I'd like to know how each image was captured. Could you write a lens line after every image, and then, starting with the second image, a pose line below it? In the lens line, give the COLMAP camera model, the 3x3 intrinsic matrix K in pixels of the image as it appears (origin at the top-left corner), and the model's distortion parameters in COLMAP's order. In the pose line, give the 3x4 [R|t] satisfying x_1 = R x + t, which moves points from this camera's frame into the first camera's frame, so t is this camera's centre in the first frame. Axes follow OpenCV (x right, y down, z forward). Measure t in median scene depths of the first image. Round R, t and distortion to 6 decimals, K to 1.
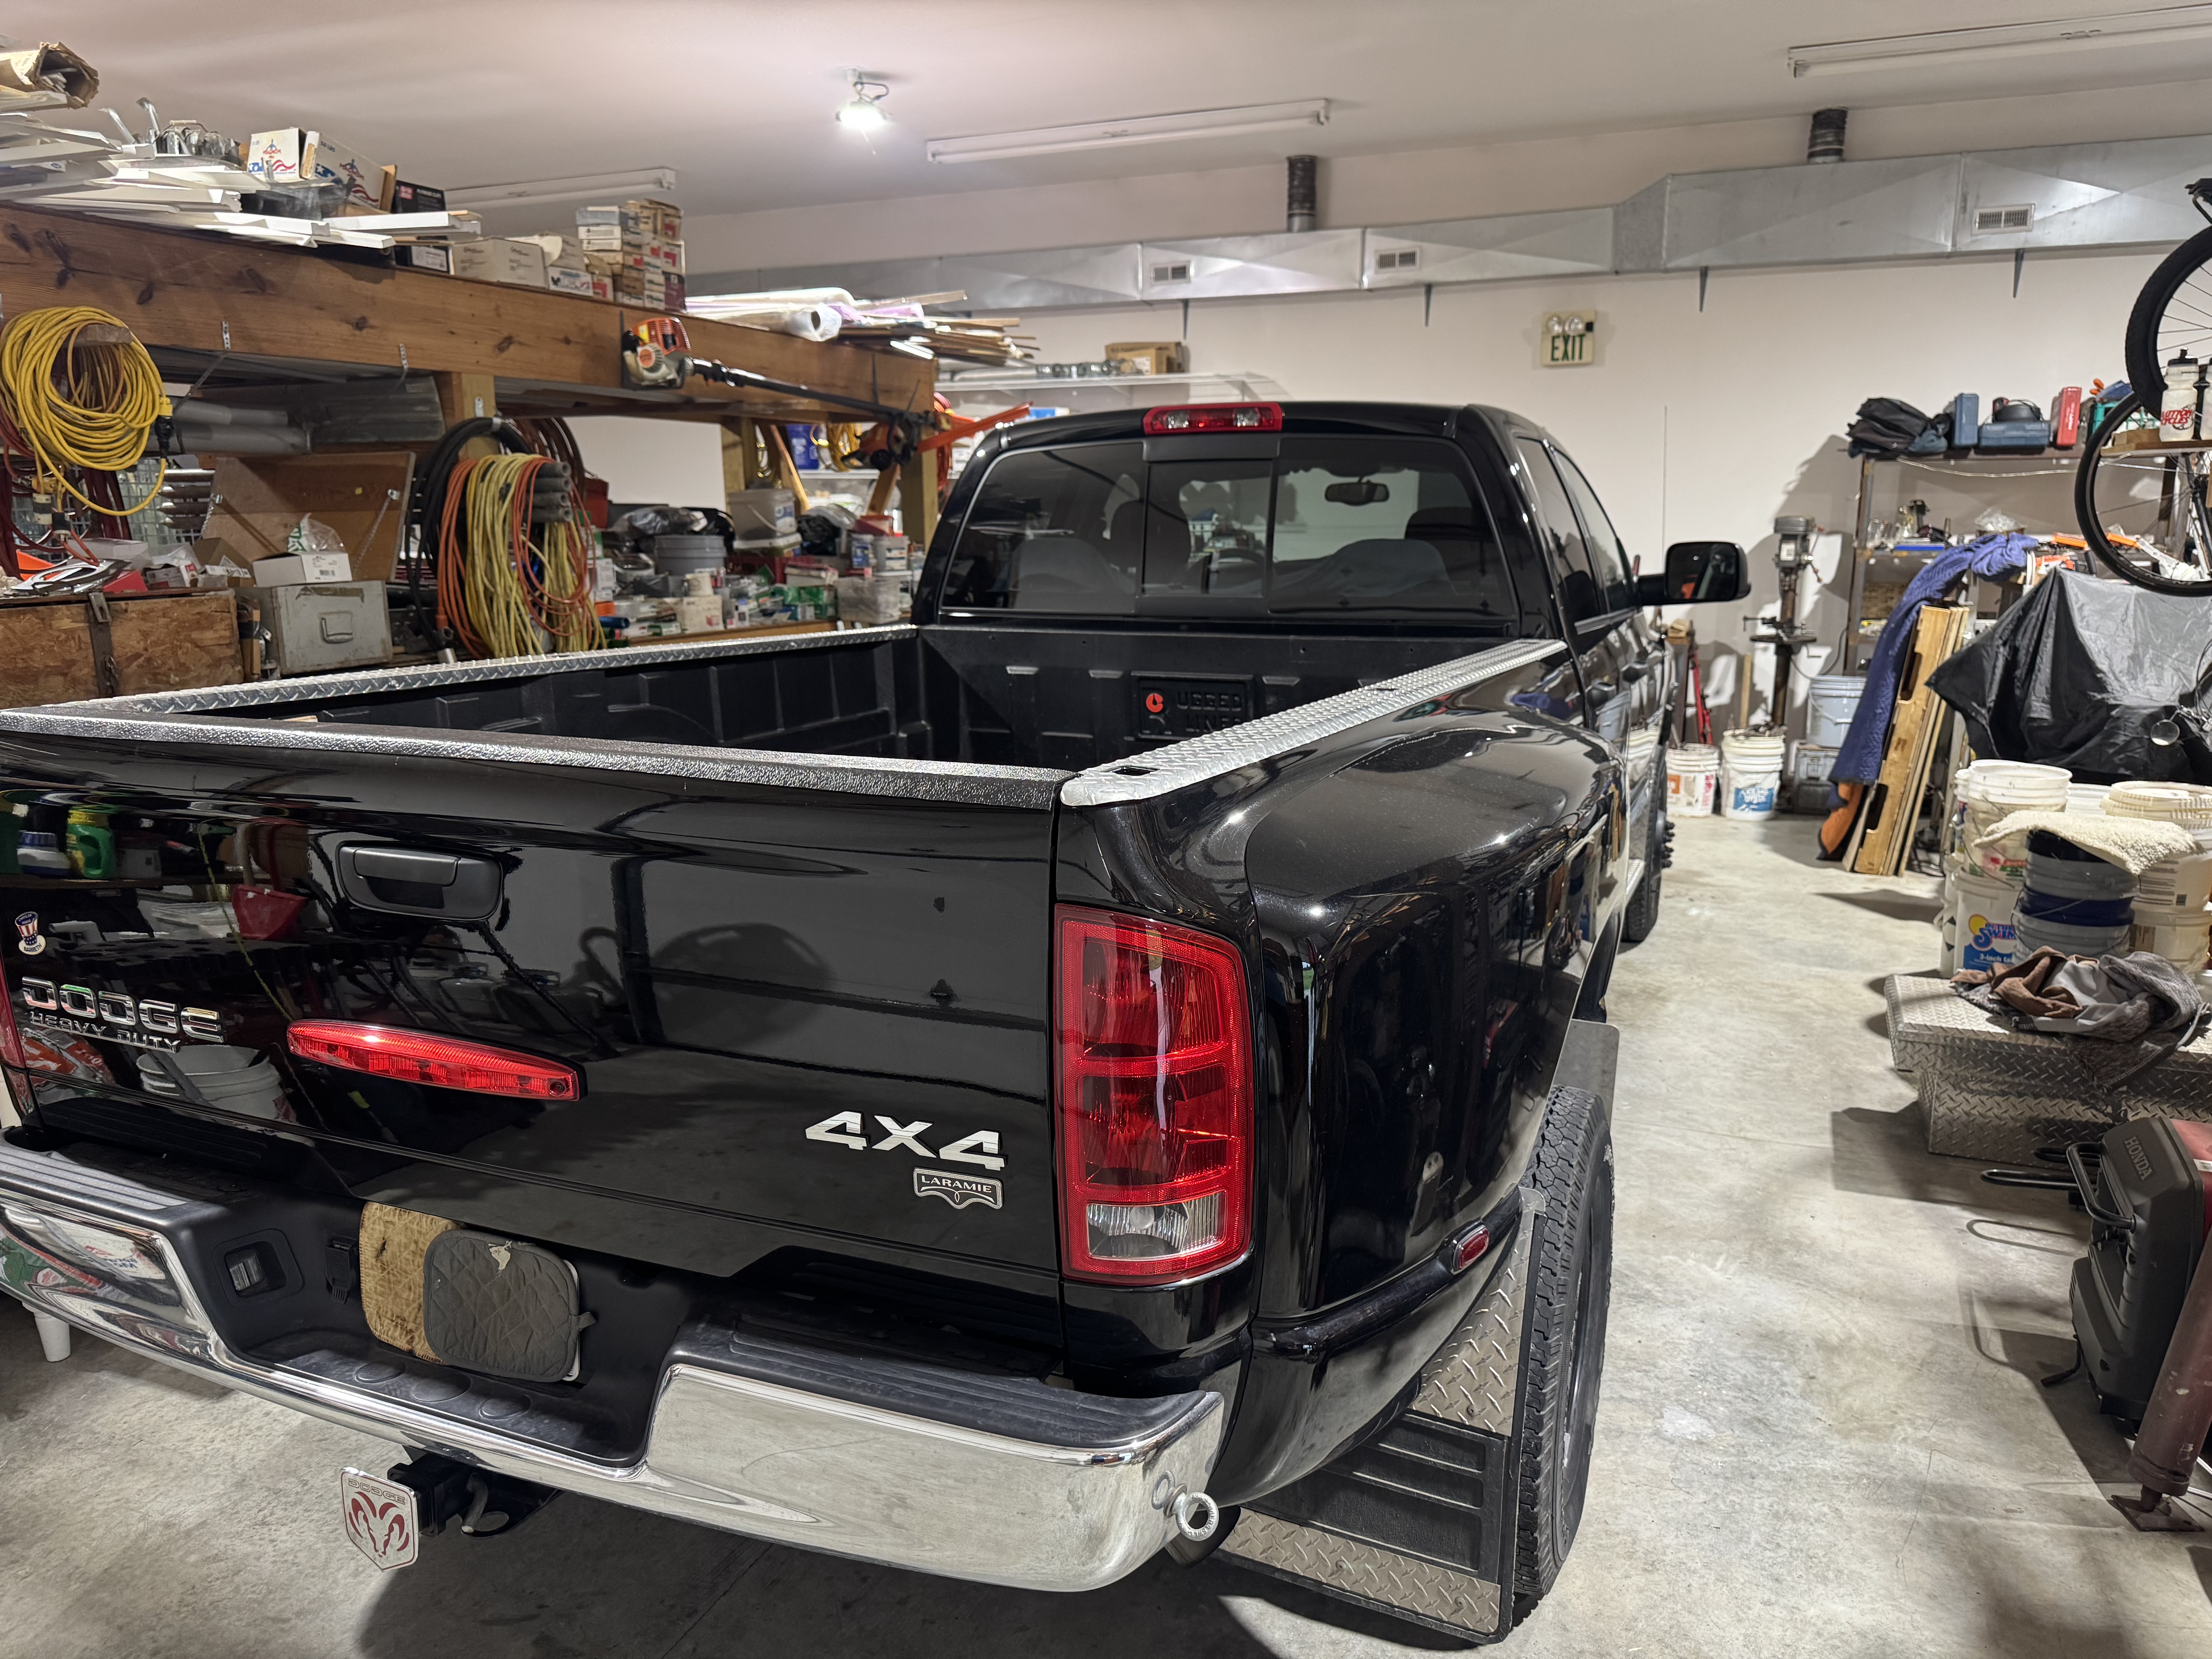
lens RADIAL K [[1544.9, 0, 1102.8], [0, 1544.9, 826.8], [0, 0, 1]] dist [0.008715, -0.022706]
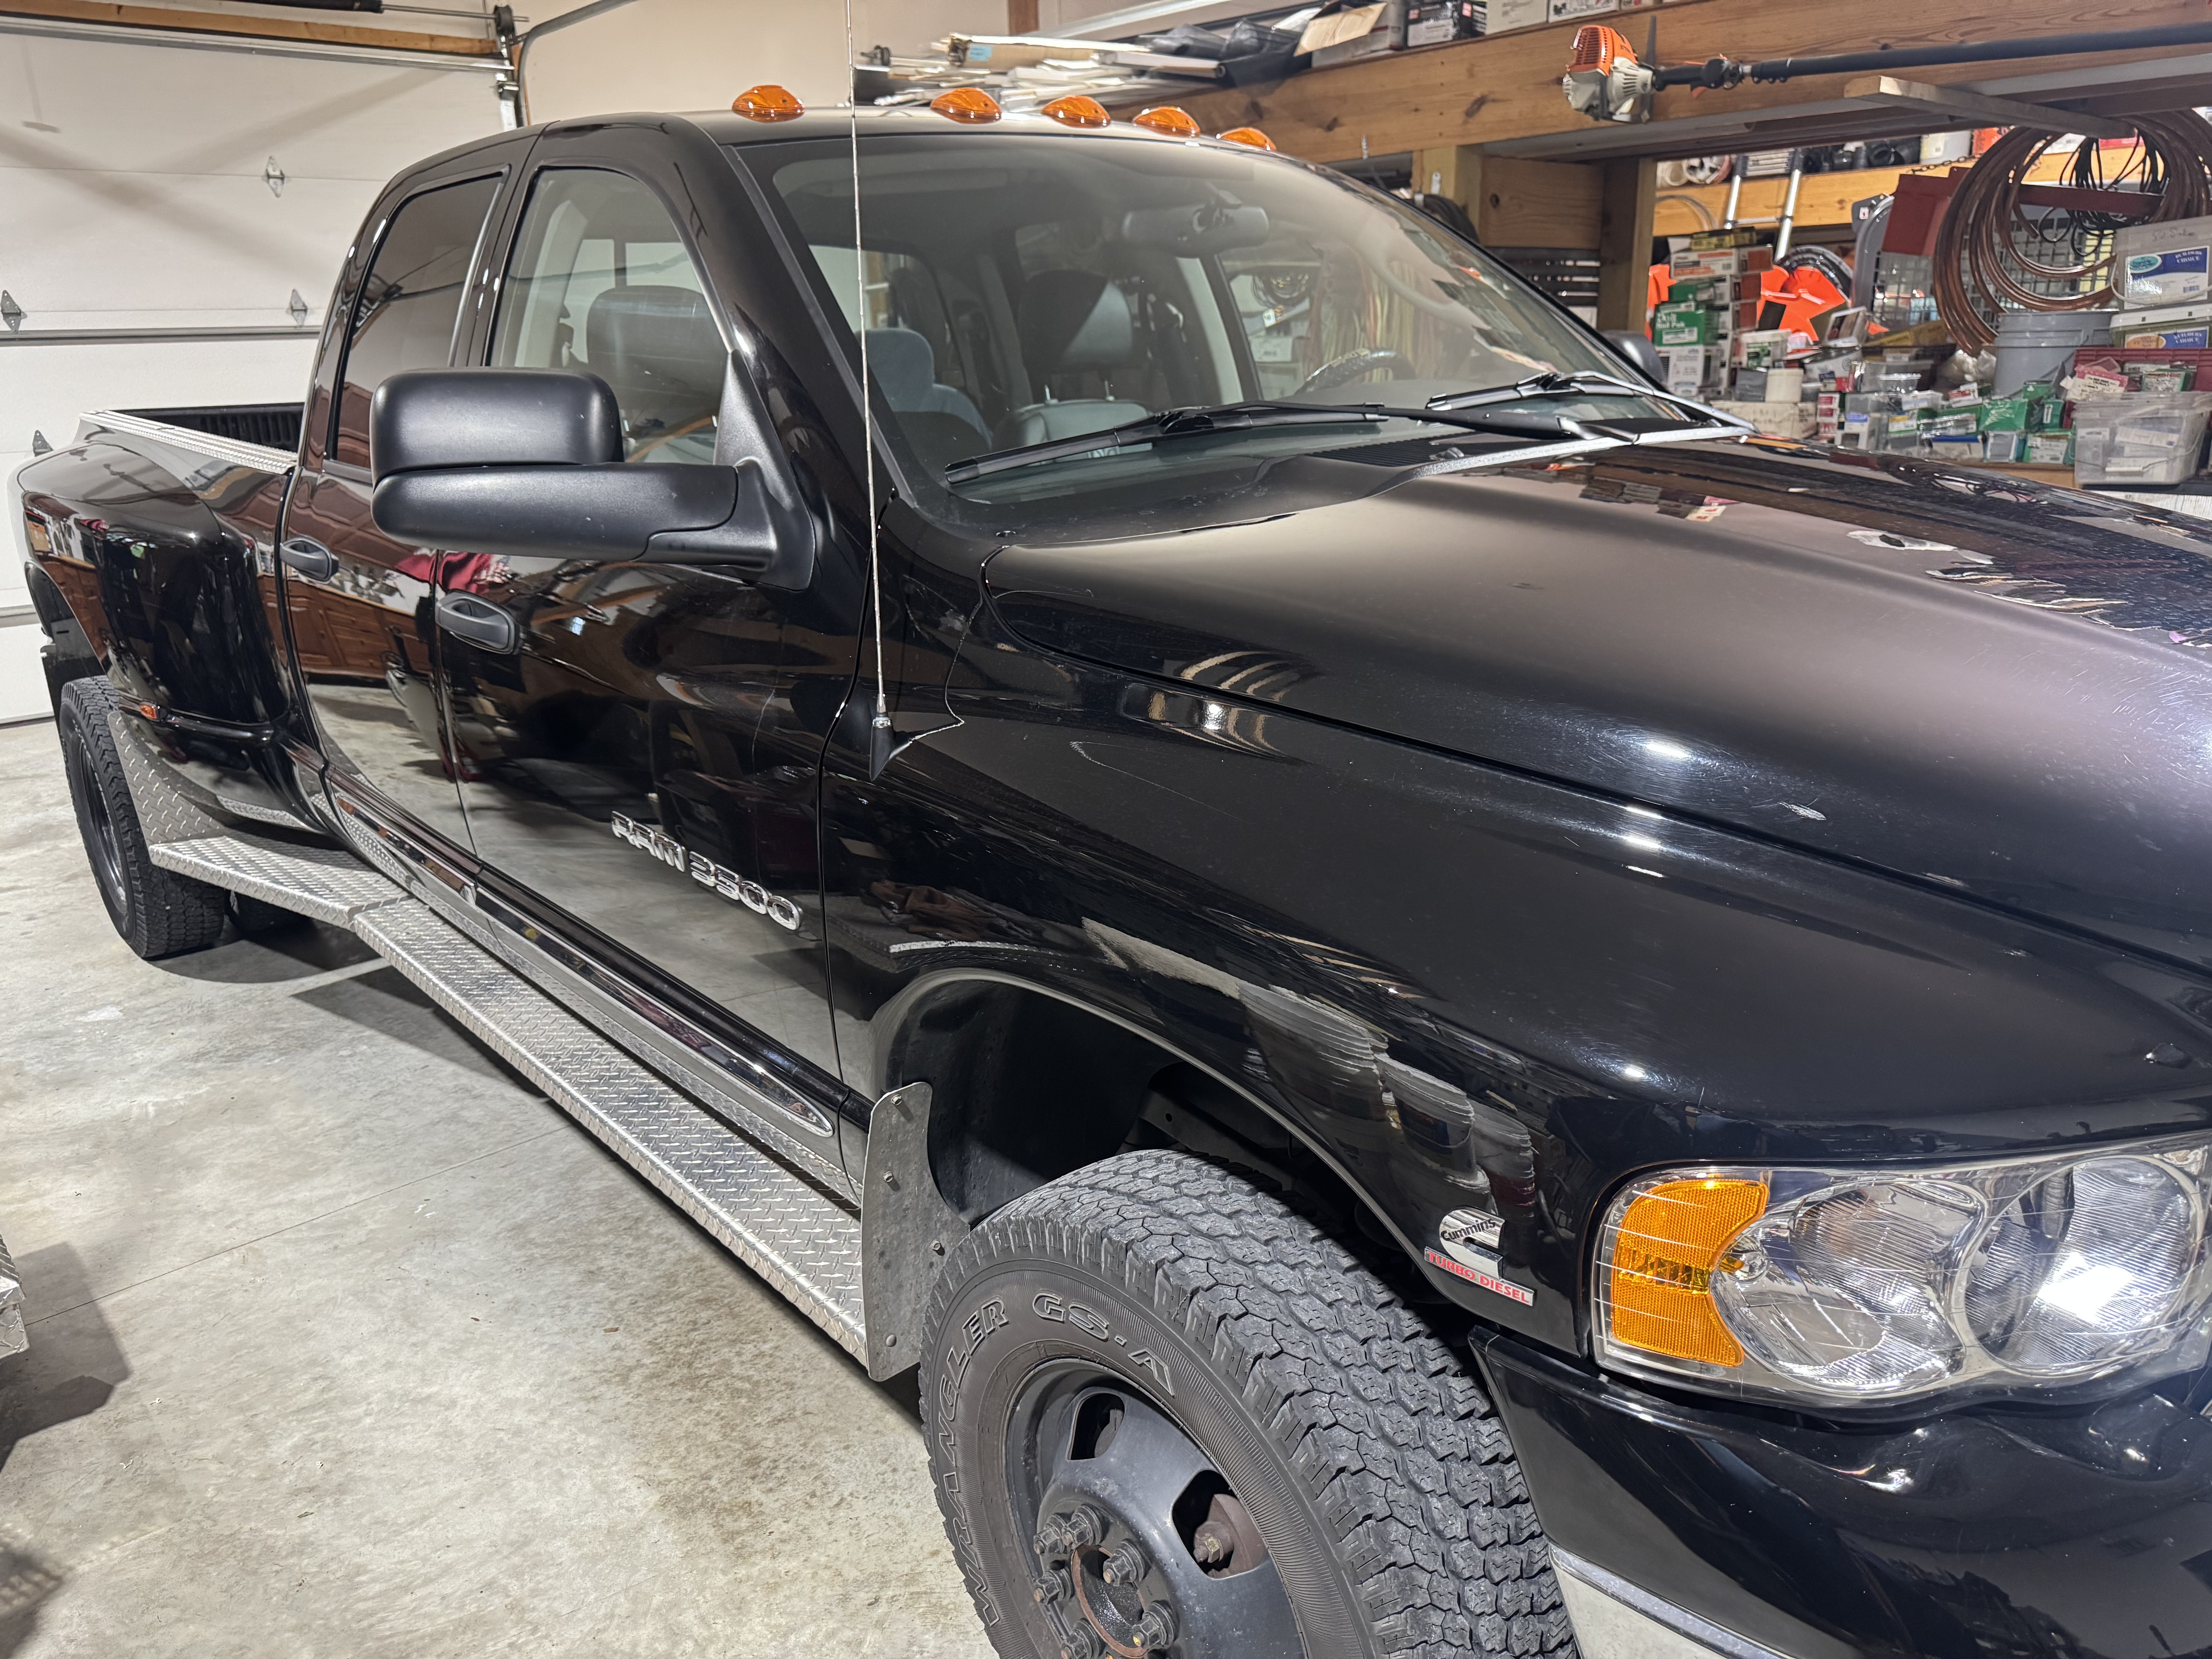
lens RADIAL K [[1544.9, 0, 1099.8], [0, 1544.9, 841.2], [0, 0, 1]] dist [0.008715, -0.022706]
pose [[-0.412323, 0.305845, -0.858166, 0.798741], [-0.152806, 0.905404, 0.396099, -0.306773], [0.898131, 0.294454, -0.326584, 1.534351]]
